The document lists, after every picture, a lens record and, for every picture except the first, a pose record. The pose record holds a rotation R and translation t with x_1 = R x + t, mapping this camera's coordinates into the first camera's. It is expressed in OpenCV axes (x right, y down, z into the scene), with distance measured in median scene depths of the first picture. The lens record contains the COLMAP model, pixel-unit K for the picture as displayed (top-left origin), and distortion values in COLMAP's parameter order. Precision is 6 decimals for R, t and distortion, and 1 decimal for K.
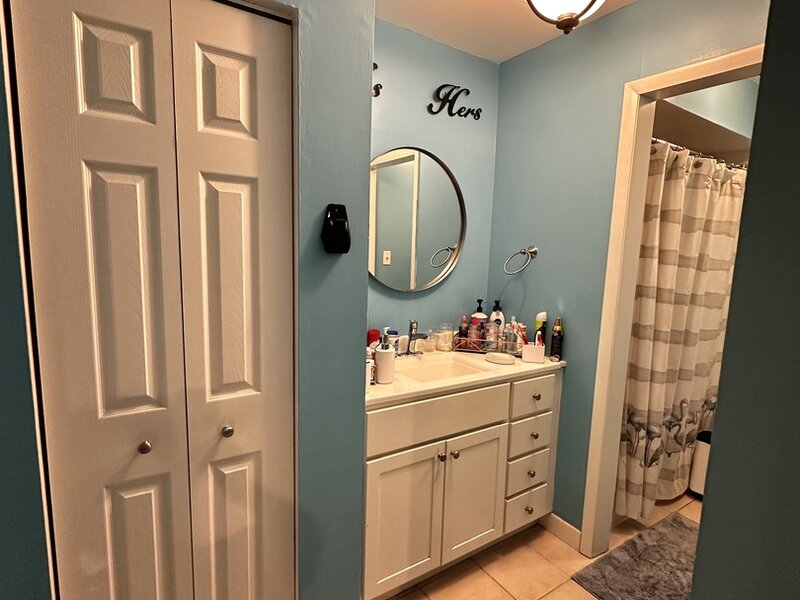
lens RADIAL K [[427.0, 0, 399.7], [0, 427.0, 301.4], [0, 0, 1]] dist [-0.006969, 0.003590]
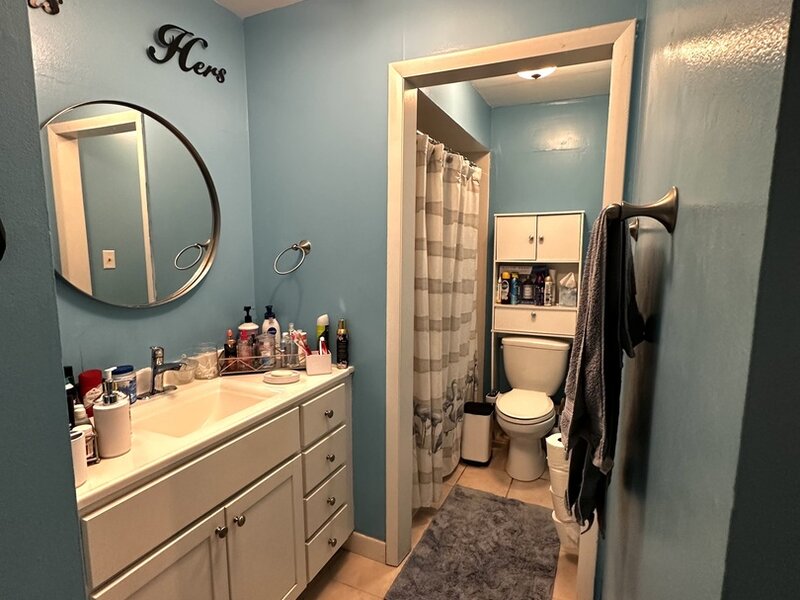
lens RADIAL K [[427.0, 0, 402.9], [0, 427.0, 302.8], [0, 0, 1]] dist [-0.006969, 0.003590]
pose [[0.846683, -0.095848, 0.523394, 0.014602], [0.086604, 0.995350, 0.042180, -0.023094], [-0.525003, 0.009615, 0.851046, 0.164780]]
